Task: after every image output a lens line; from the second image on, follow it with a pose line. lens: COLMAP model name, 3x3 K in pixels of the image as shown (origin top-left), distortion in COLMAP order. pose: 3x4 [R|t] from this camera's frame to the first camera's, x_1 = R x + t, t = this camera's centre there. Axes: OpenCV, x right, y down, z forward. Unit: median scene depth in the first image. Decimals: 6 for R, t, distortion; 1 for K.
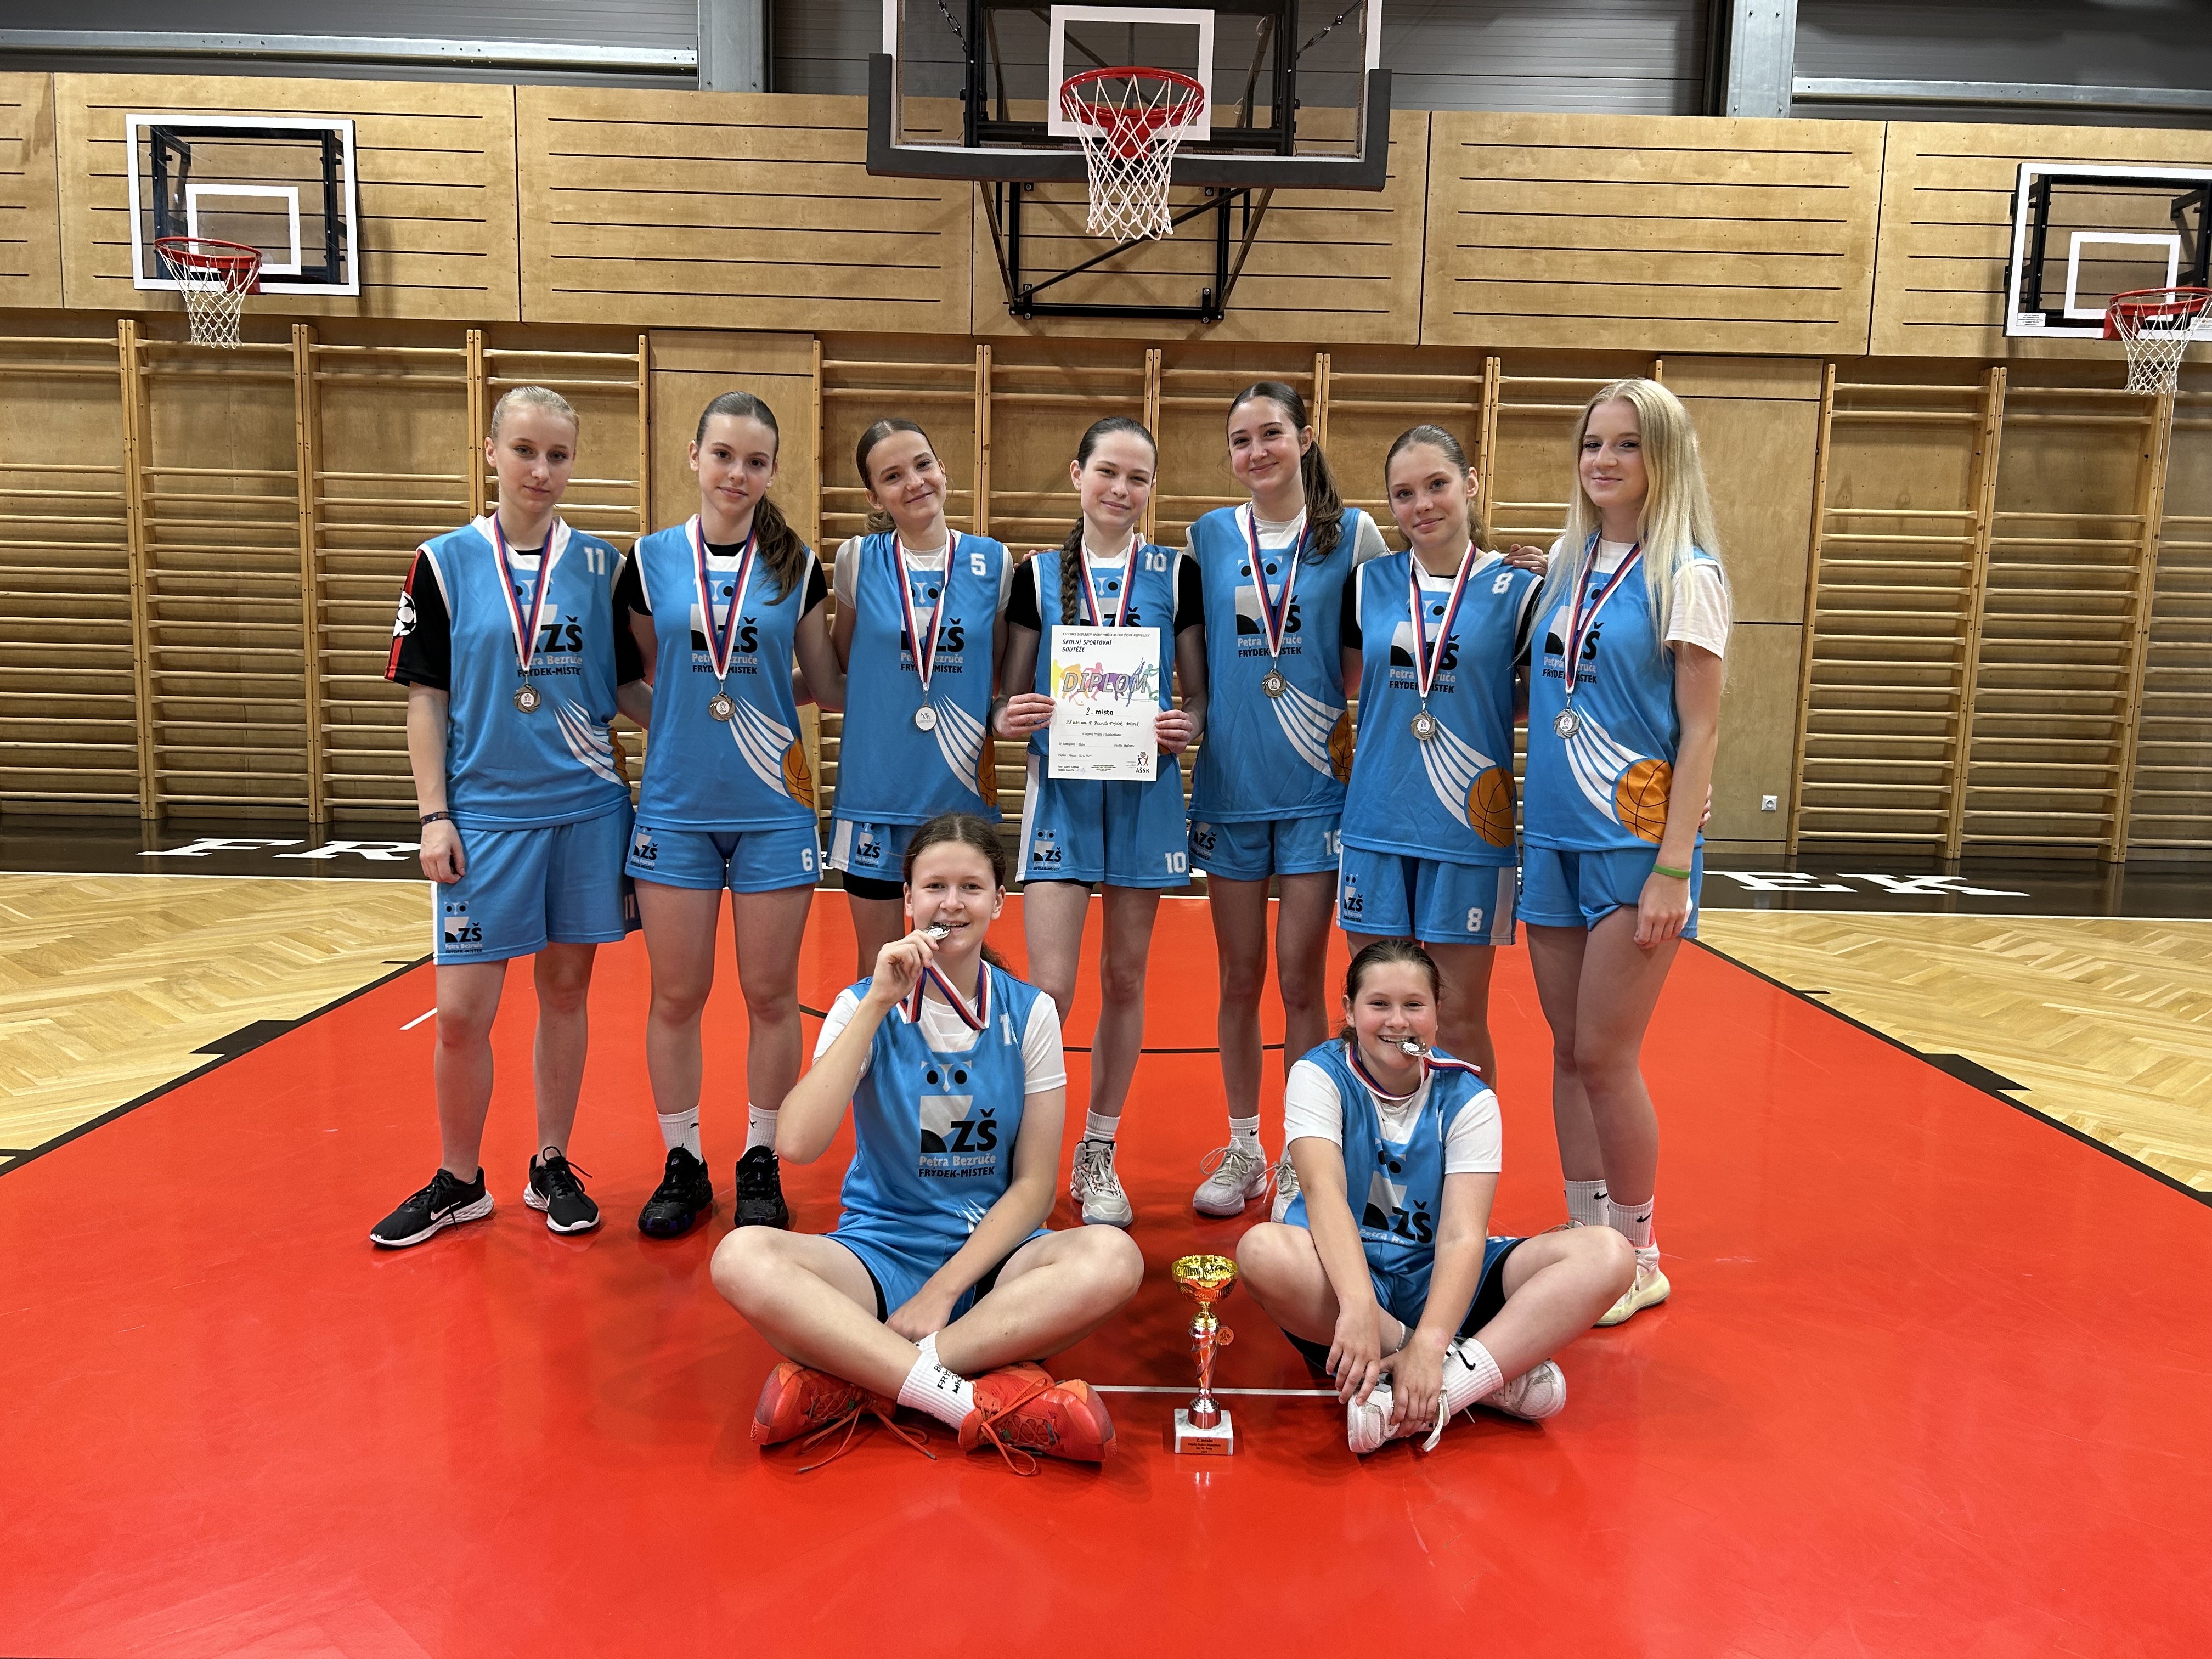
lens RADIAL K [[1647.0, 0, 1100.5], [0, 1647.0, 831.5], [0, 0, 1]] dist [0.055265, -0.063967]
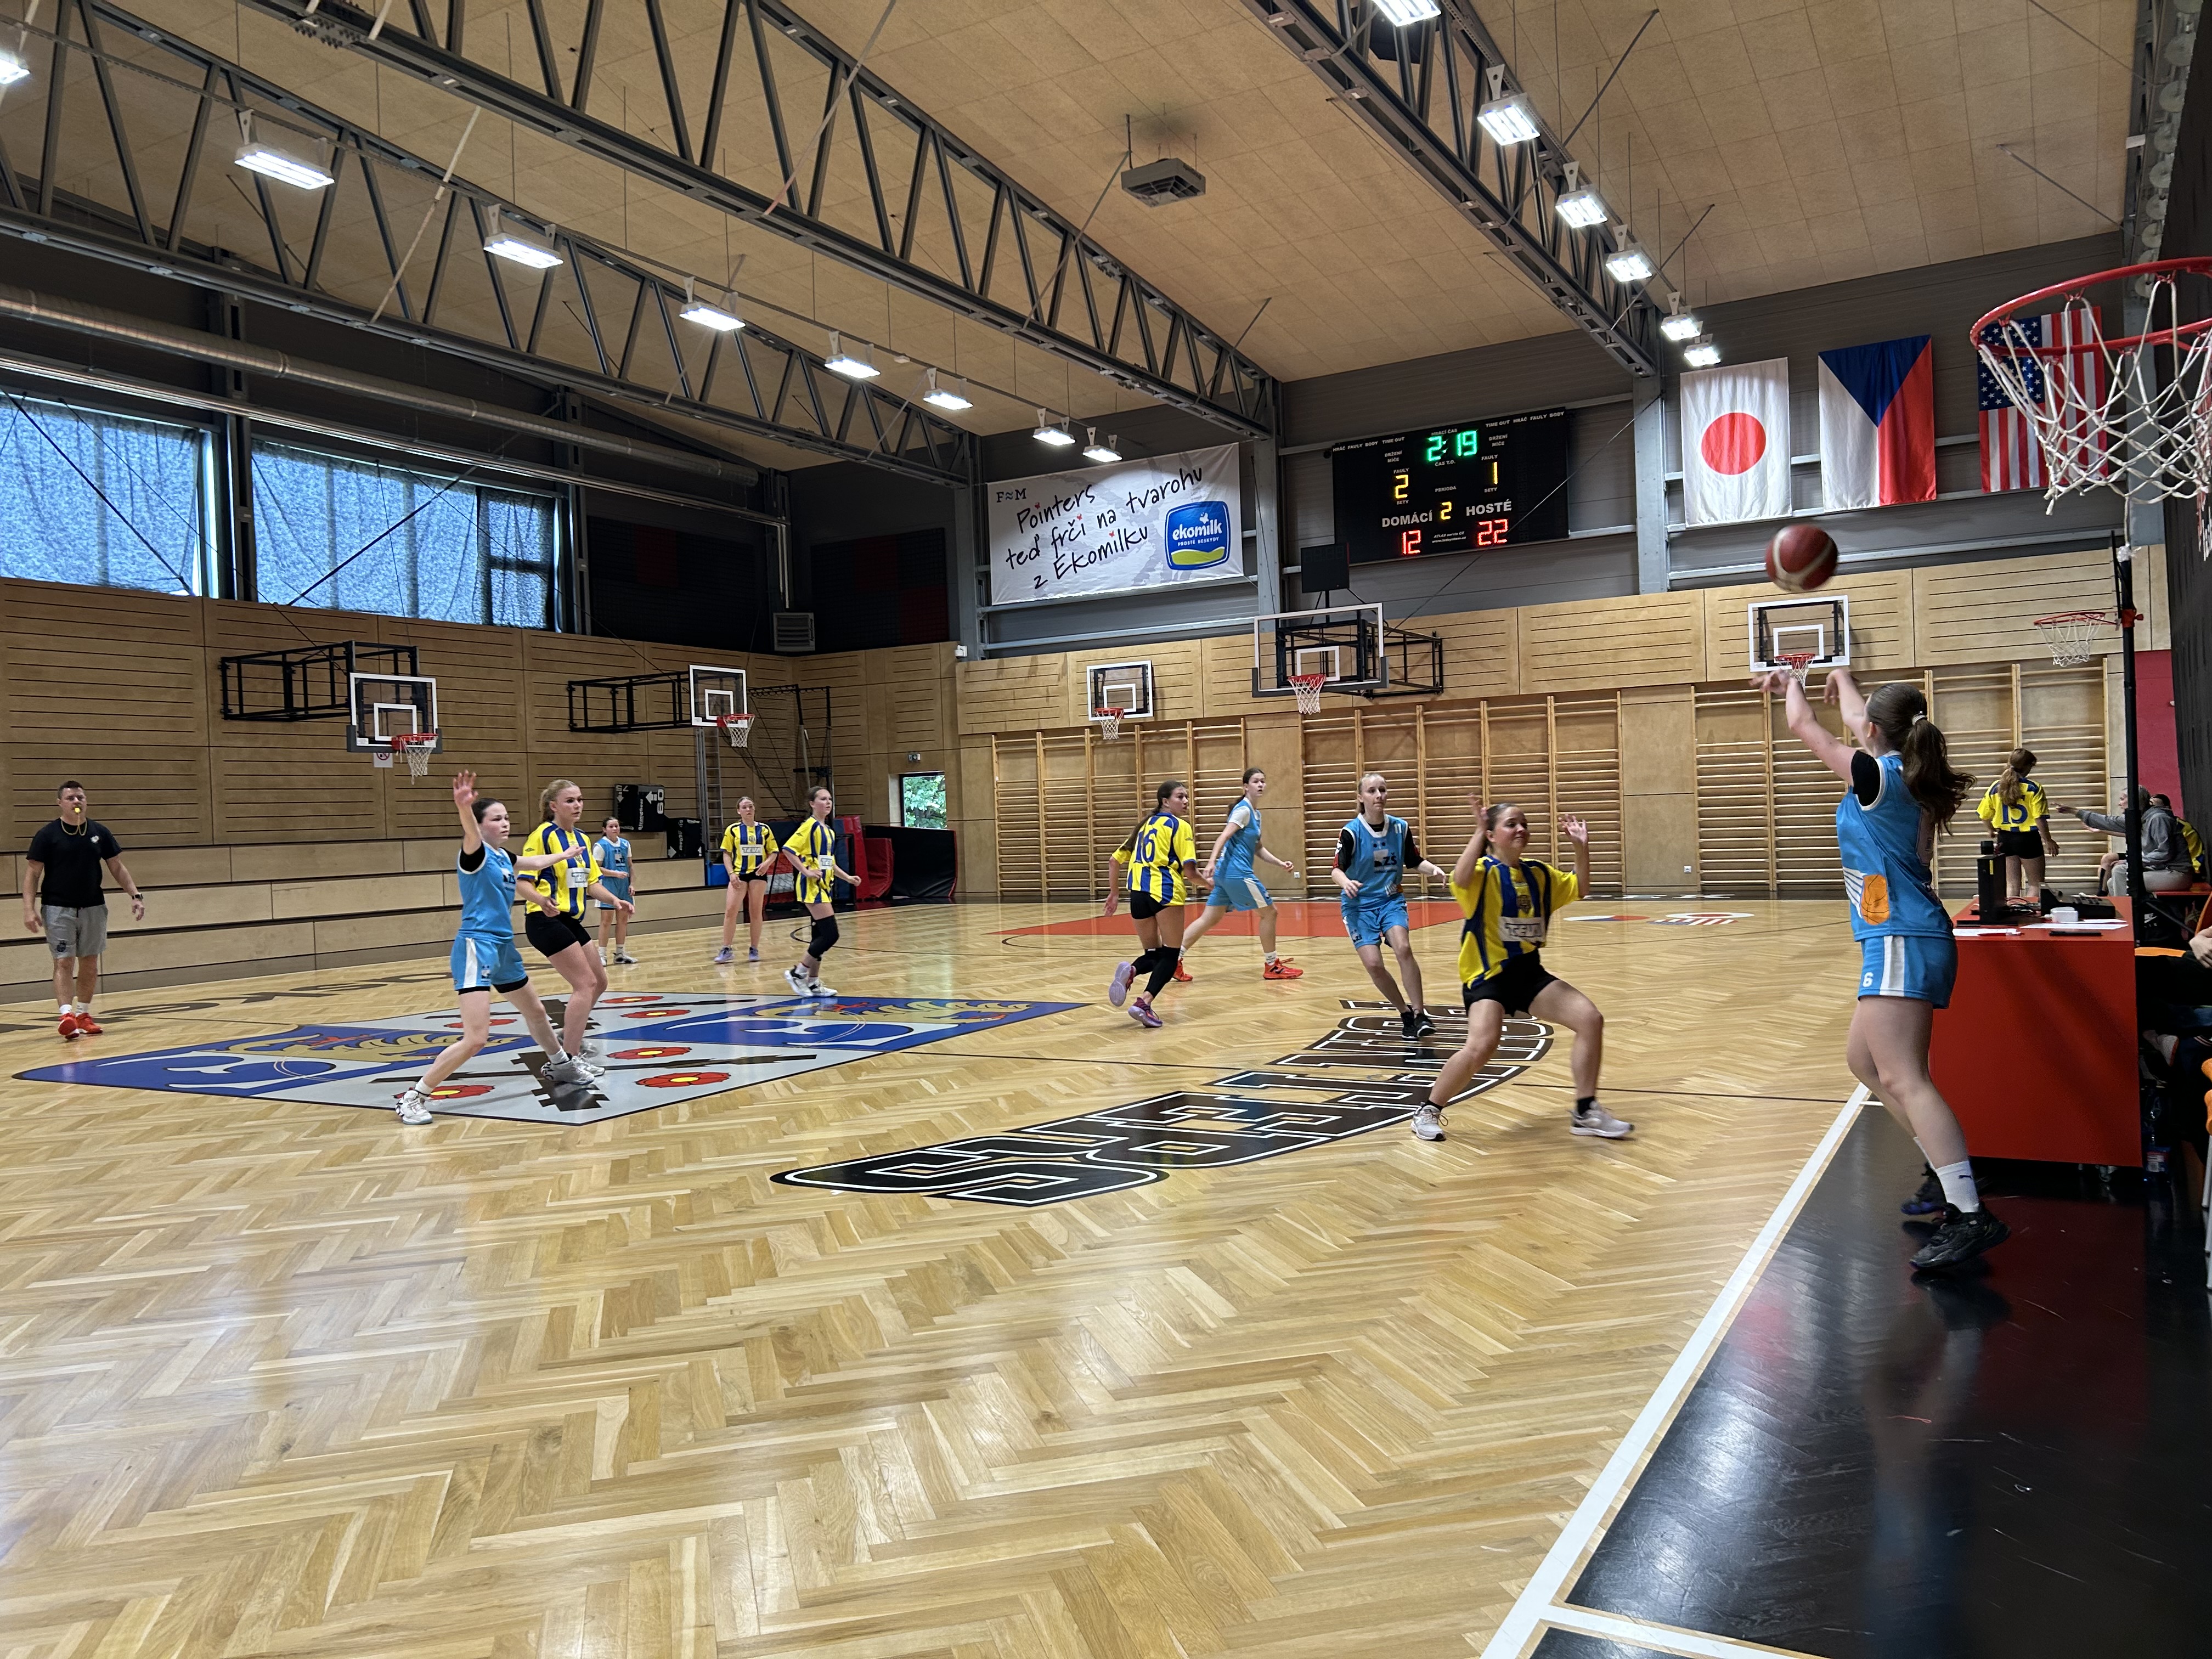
lens RADIAL K [[1647.0, 0, 1084.3], [0, 1647.0, 835.8], [0, 0, 1]] dist [0.055265, -0.063967]
pose [[0.856013, -0.048339, -0.514690, 0.919385], [-0.006868, 0.994467, -0.104822, 0.194181], [0.516909, 0.093264, 0.850945, -1.492782]]
